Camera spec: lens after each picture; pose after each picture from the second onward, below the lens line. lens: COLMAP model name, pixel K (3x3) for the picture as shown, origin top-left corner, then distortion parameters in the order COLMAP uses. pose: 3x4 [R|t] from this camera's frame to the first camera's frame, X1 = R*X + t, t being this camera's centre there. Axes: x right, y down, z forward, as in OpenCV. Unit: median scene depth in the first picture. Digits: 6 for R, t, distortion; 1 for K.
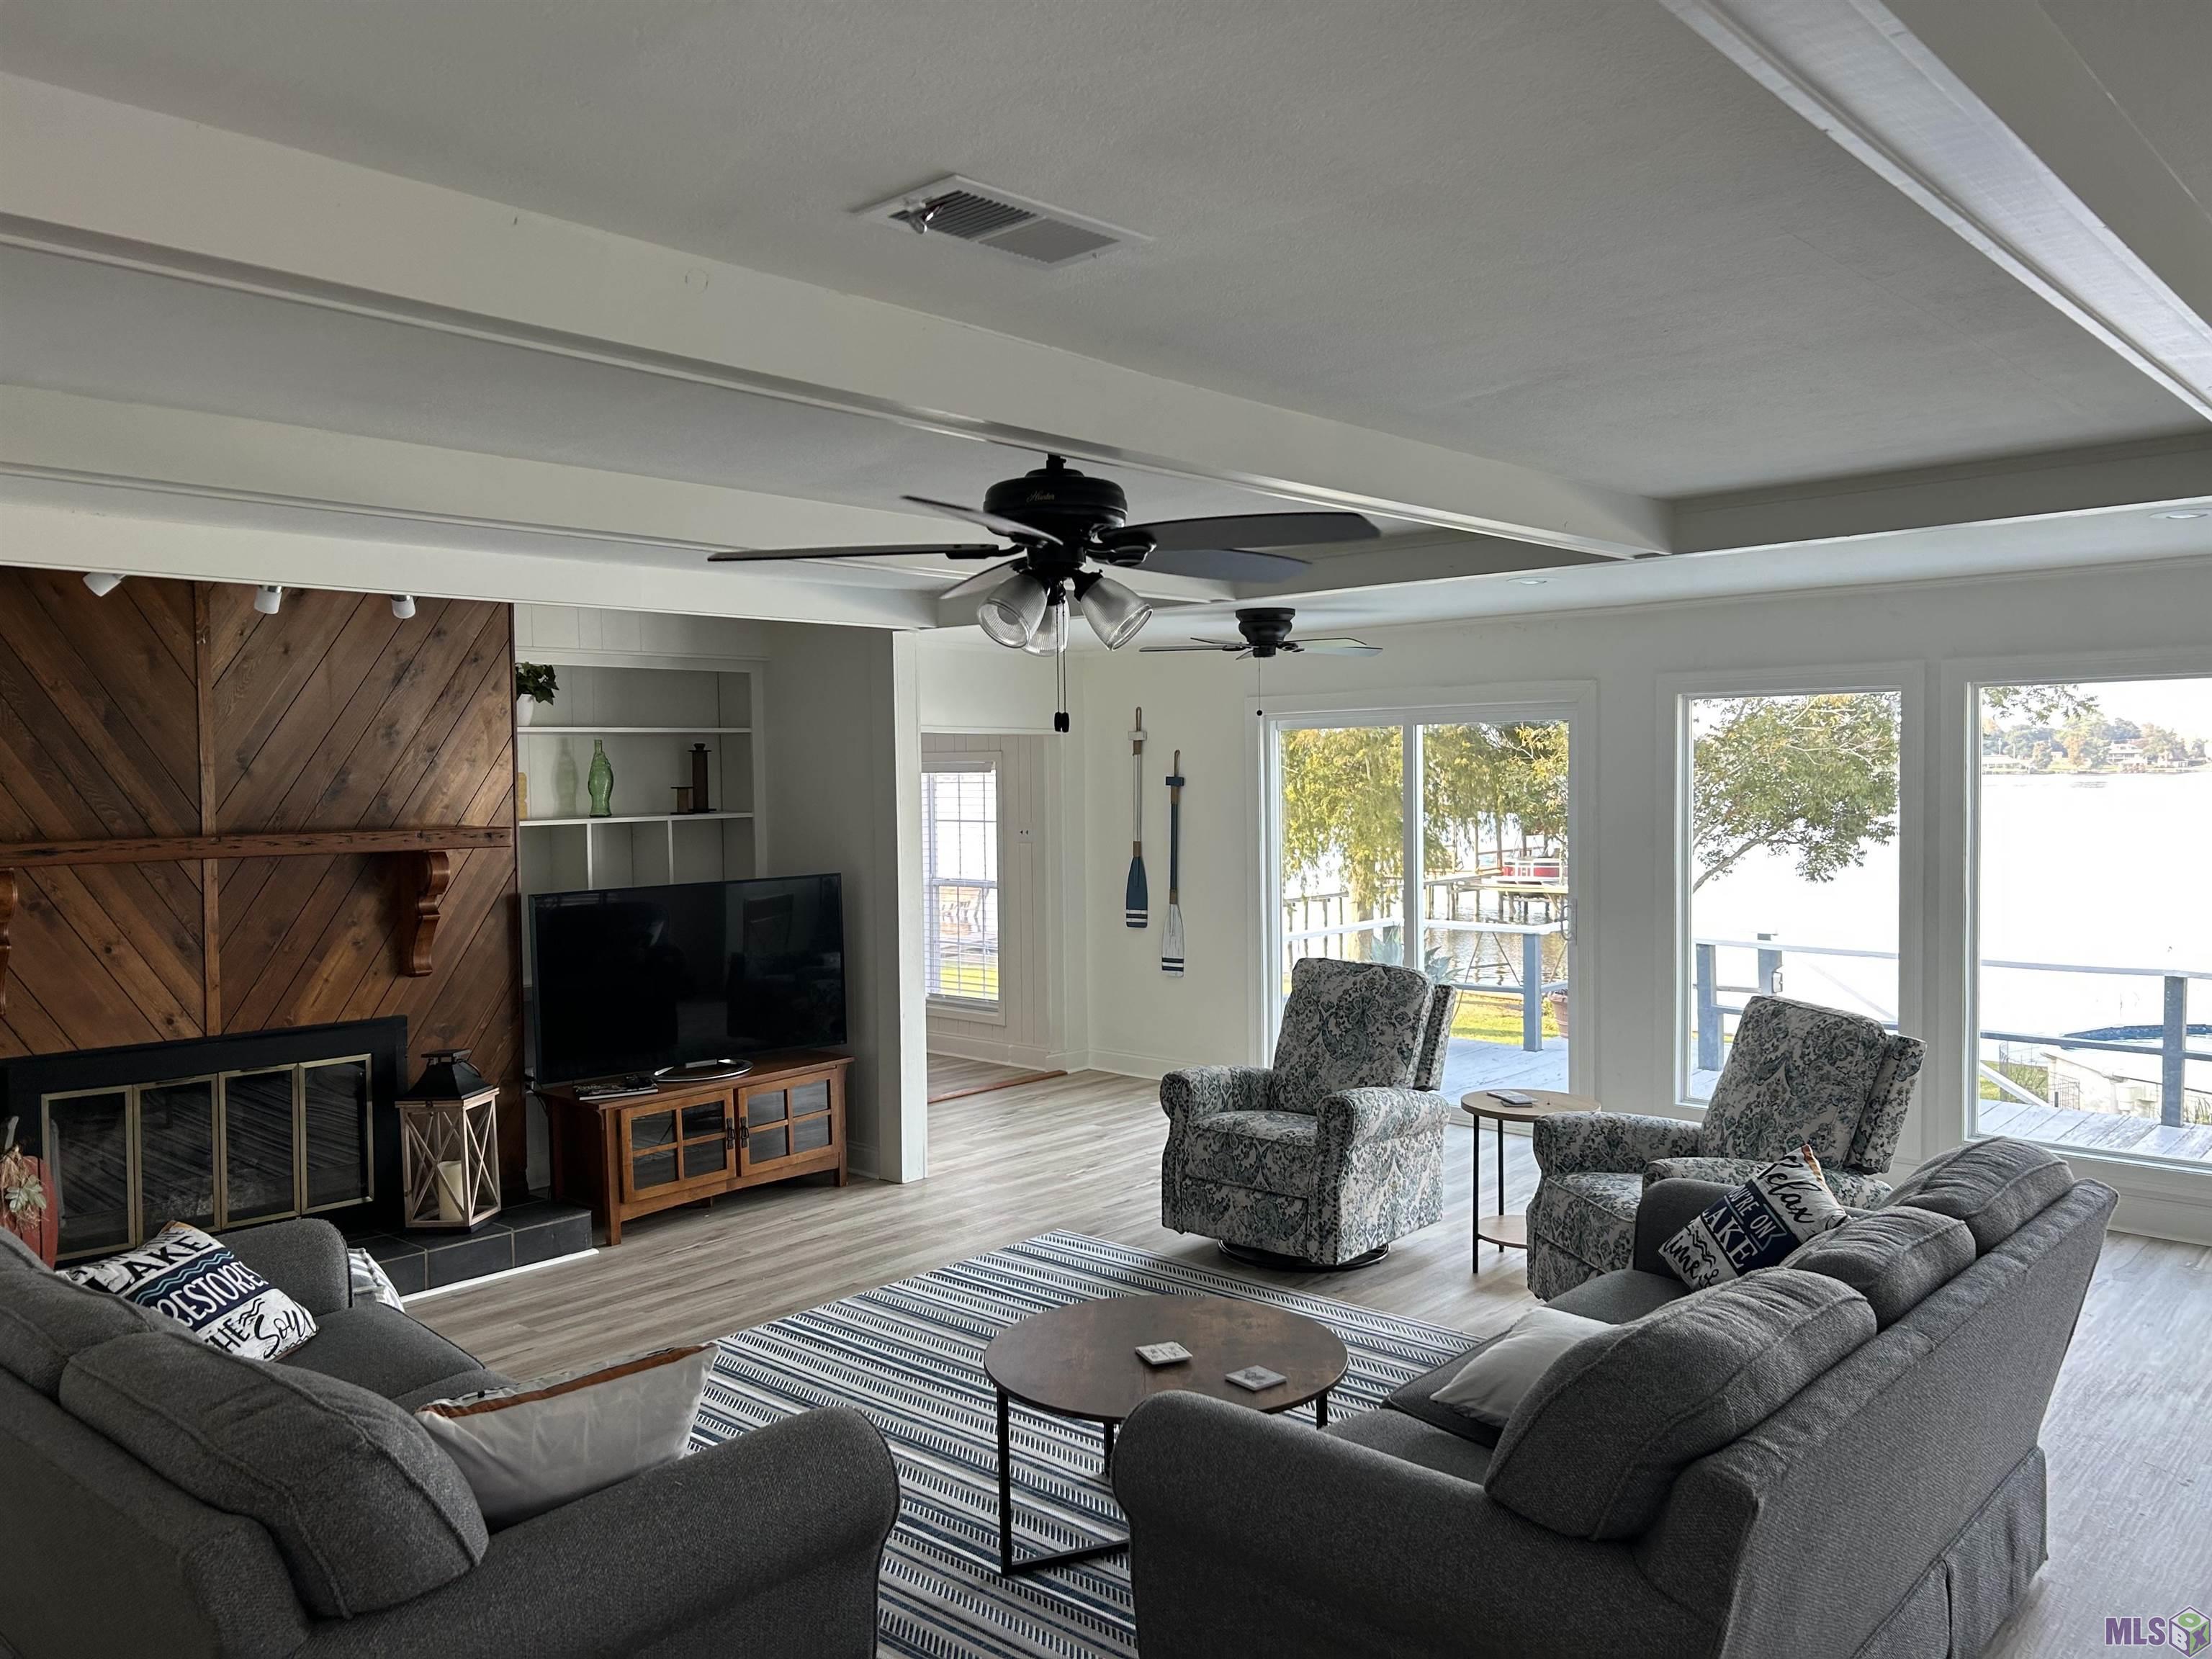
lens RADIAL K [[1651.0, 0, 1121.0], [0, 1651.0, 825.8], [0, 0, 1]] dist [0.026133, -0.010806]
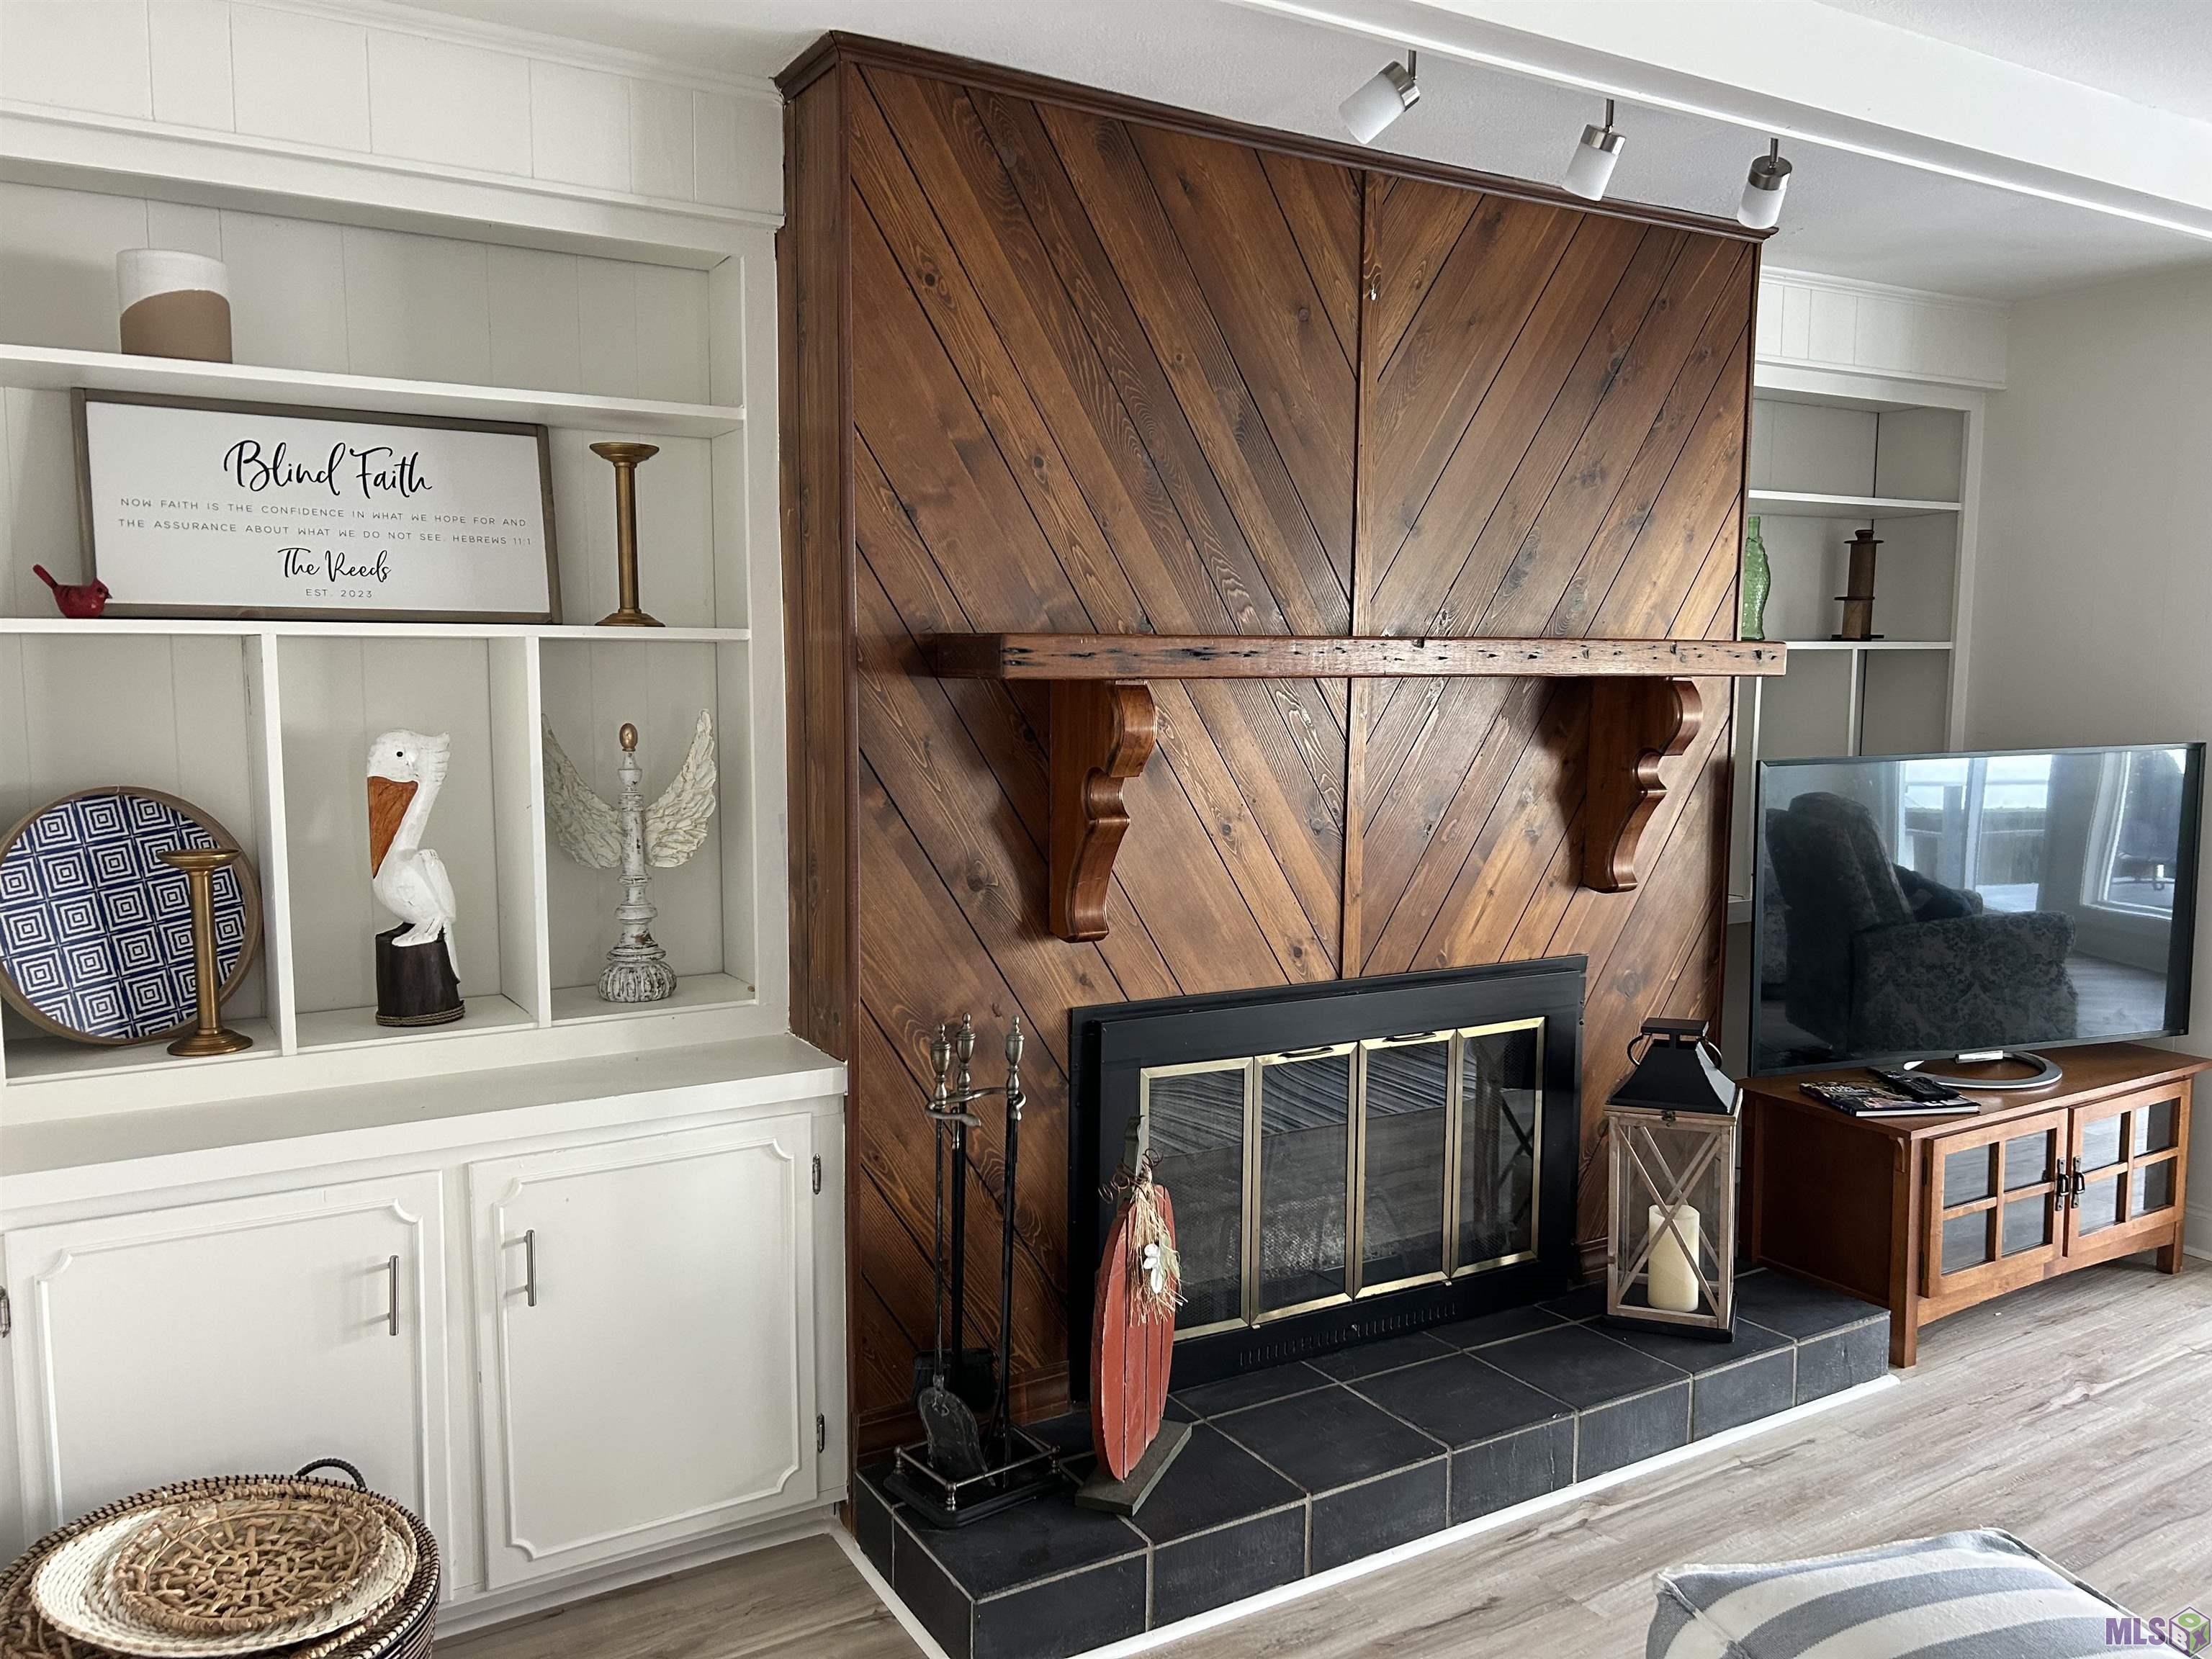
lens RADIAL K [[1651.0, 0, 1107.1], [0, 1651.0, 828.1], [0, 0, 1]] dist [0.026133, -0.010806]
pose [[0.958136, 0.046356, -0.282537, -0.439833], [-0.025819, 0.996775, 0.075984, 0.028496], [0.285149, -0.065508, 0.956242, 0.392354]]
